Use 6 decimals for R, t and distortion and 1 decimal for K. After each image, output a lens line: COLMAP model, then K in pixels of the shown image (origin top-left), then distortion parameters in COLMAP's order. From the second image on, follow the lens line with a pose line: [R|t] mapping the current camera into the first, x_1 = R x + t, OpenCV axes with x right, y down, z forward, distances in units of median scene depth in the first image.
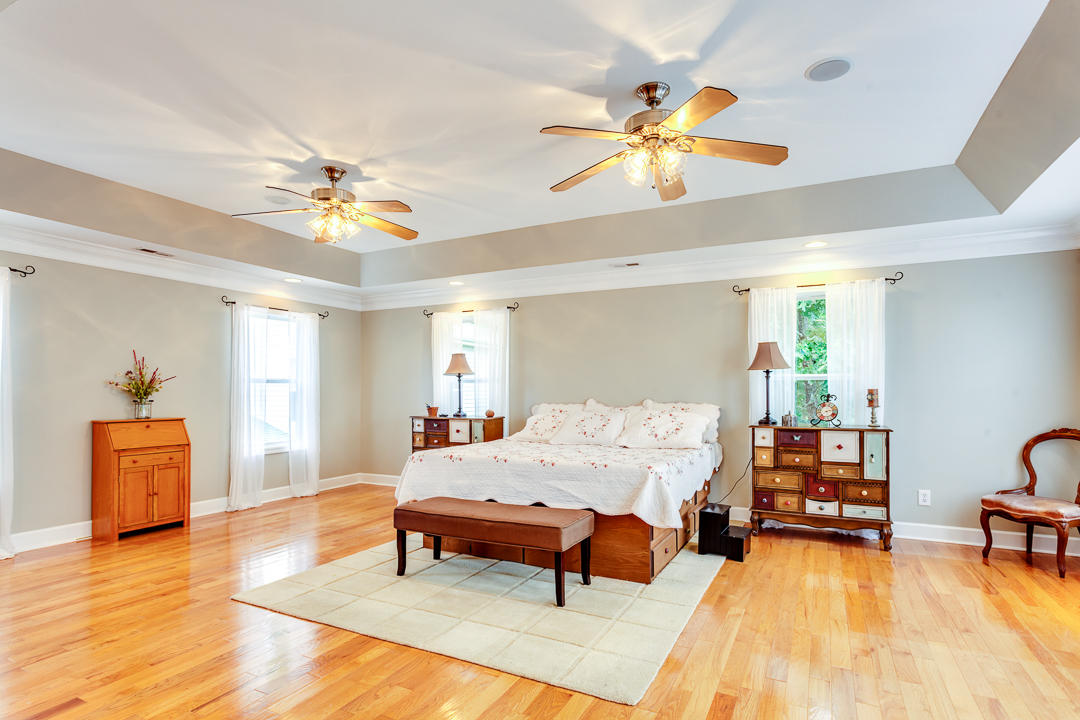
lens RADIAL K [[574.6, 0, 518.0], [0, 574.6, 380.3], [0, 0, 1]] dist [0.005858, 0.000457]
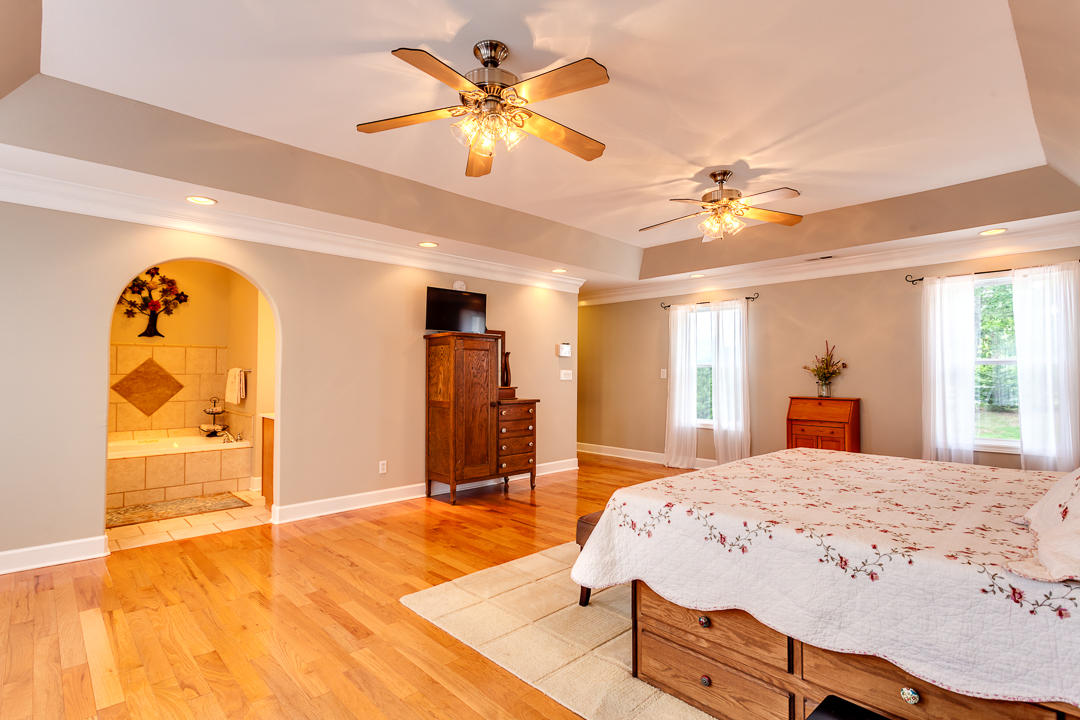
lens RADIAL K [[523.4, 0, 538.0], [0, 523.4, 365.9], [0, 0, 1]] dist [0.003876, 0.000991]
pose [[-0.308726, -0.017836, -0.950984, 0.705009], [0.020290, 0.999473, -0.025333, 0.020191], [0.950935, -0.027117, -0.308201, 0.927227]]
